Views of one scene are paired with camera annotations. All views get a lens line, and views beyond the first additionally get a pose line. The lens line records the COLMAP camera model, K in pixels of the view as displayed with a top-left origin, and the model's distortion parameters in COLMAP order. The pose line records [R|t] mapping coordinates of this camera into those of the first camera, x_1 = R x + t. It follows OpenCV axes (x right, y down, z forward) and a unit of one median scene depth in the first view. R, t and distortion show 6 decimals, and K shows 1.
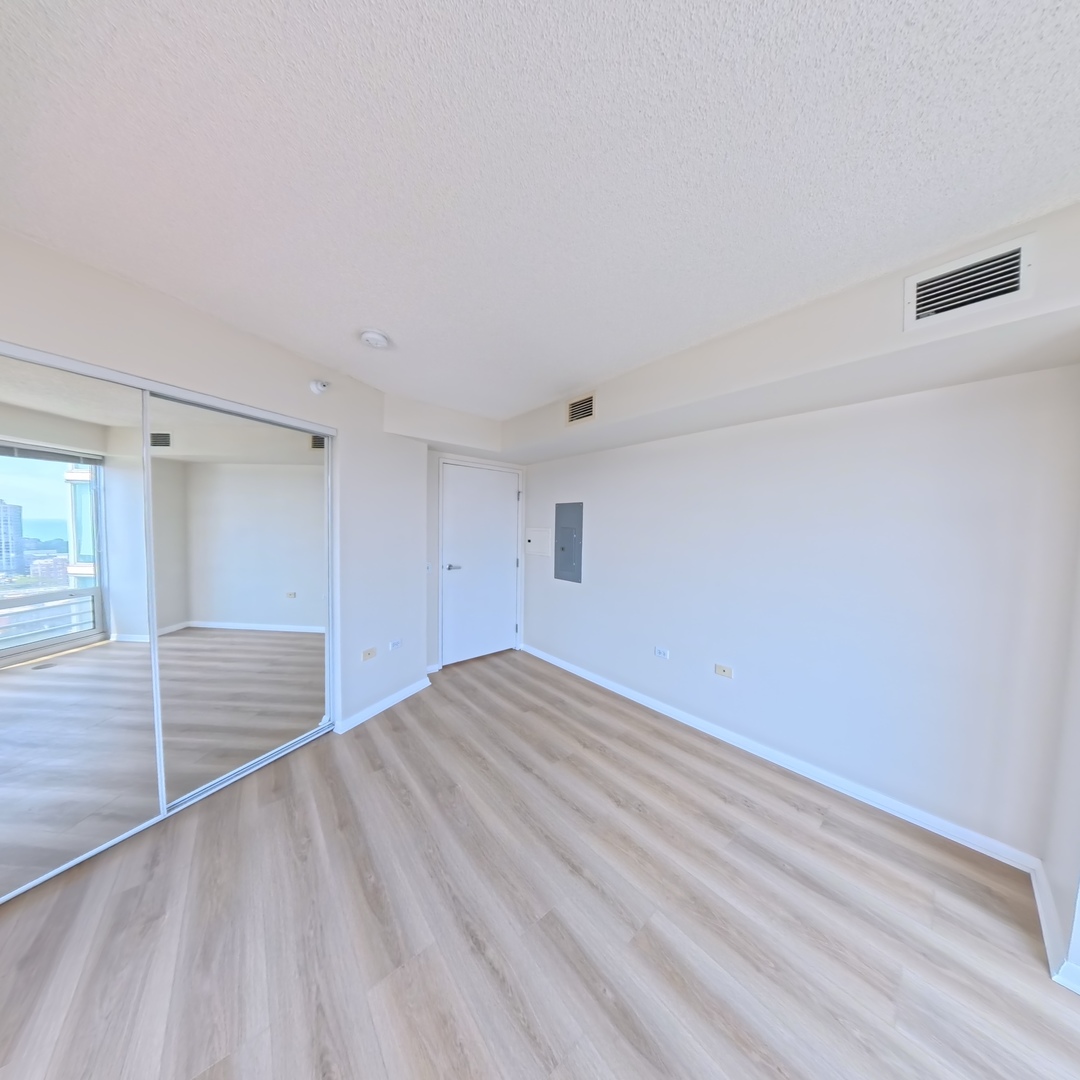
lens RADIAL K [[347.6, 0, 549.4], [0, 347.6, 545.1], [0, 0, 1]] dist [-0.023755, 0.000056]
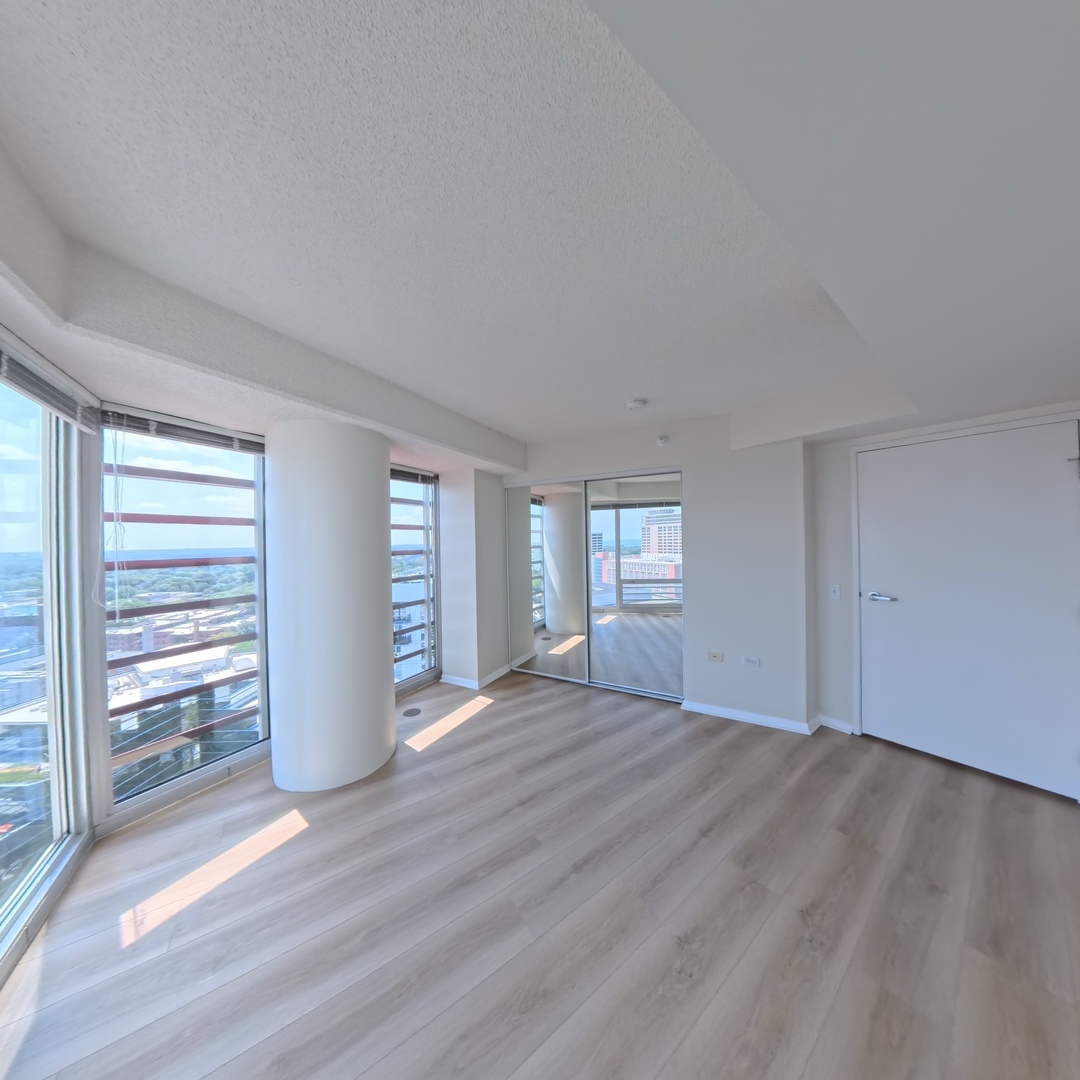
lens RADIAL K [[359.2, 0, 537.9], [0, 359.2, 542.4], [0, 0, 1]] dist [-0.019691, 0.000412]
pose [[-0.092082, -0.013745, -0.995657, 0.953700], [-0.041775, 0.999078, -0.009928, -0.018798], [0.994875, 0.040679, -0.092572, 0.760049]]
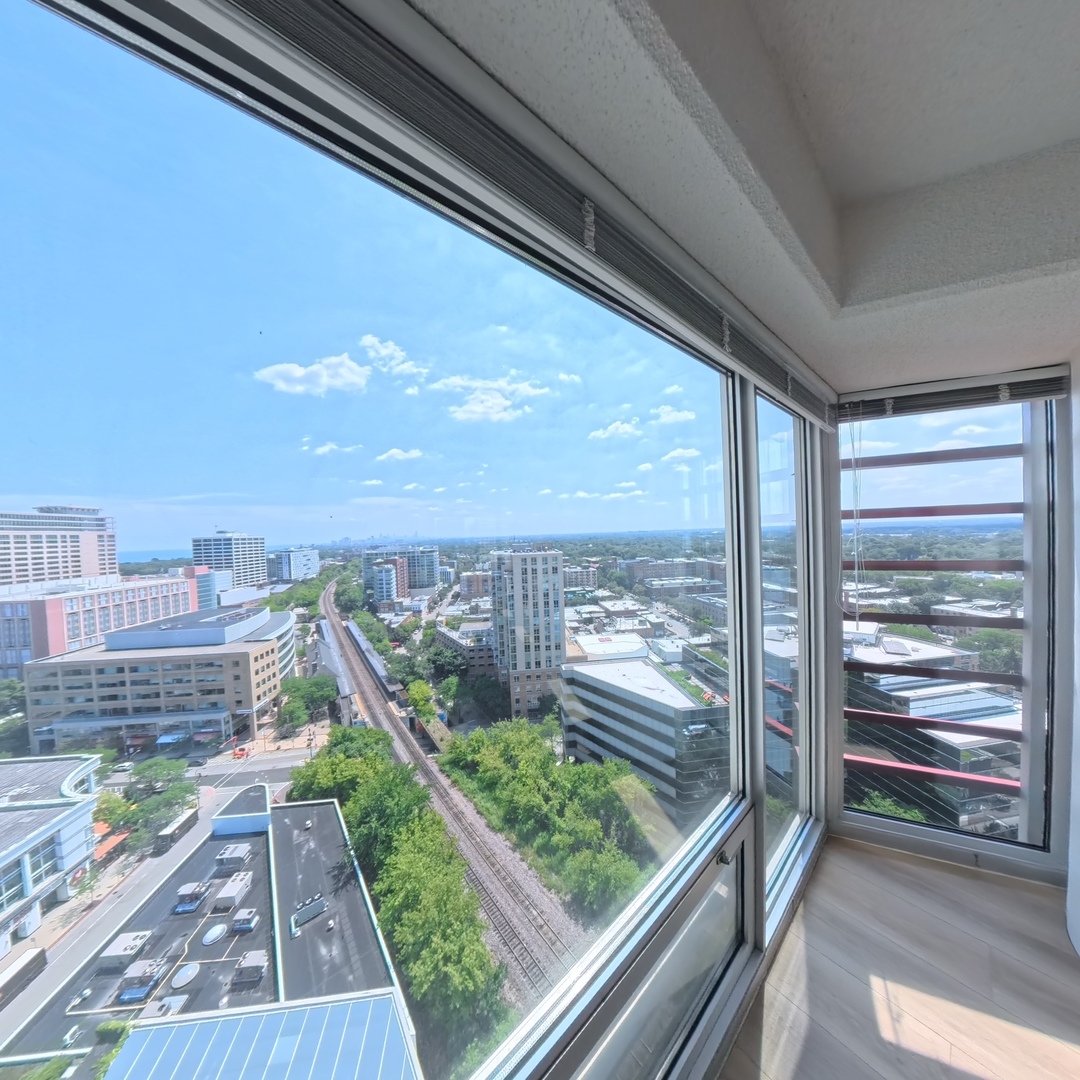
lens RADIAL K [[343.3, 0, 533.5], [0, 343.3, 540.7], [0, 0, 1]] dist [-0.031901, 0.000142]
pose [[-0.999104, 0.019133, 0.037753, 0.900717], [0.022094, 0.996577, 0.079665, -0.071389], [-0.036100, 0.080428, -0.996107, 0.385329]]
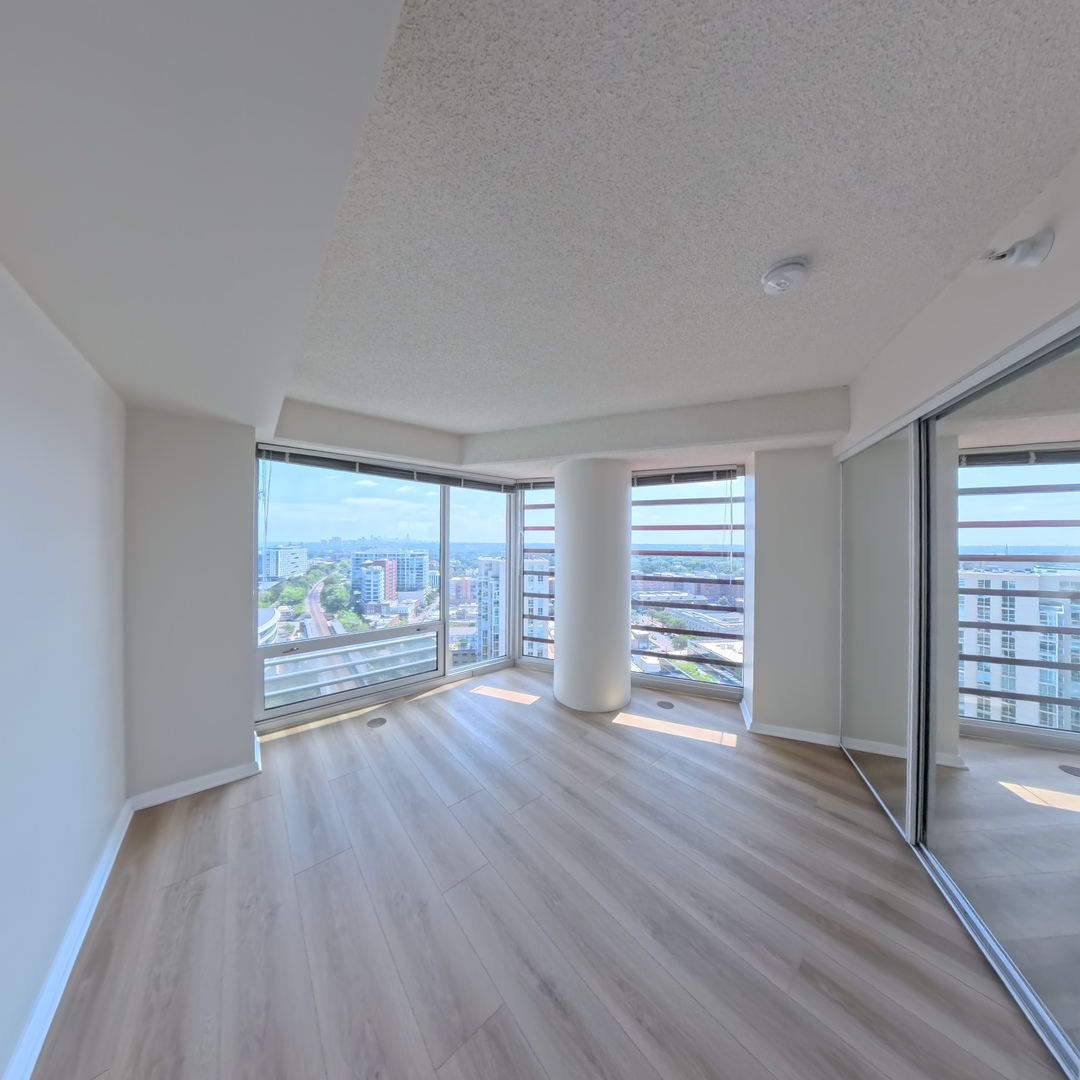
lens RADIAL K [[359.2, 0, 537.9], [0, 359.2, 542.4], [0, 0, 1]] dist [-0.019691, 0.000412]
pose [[-0.999287, -0.023126, 0.029857, -0.055560], [-0.021348, 0.998056, 0.058555, -0.096550], [-0.031153, 0.057876, -0.997838, 1.751427]]
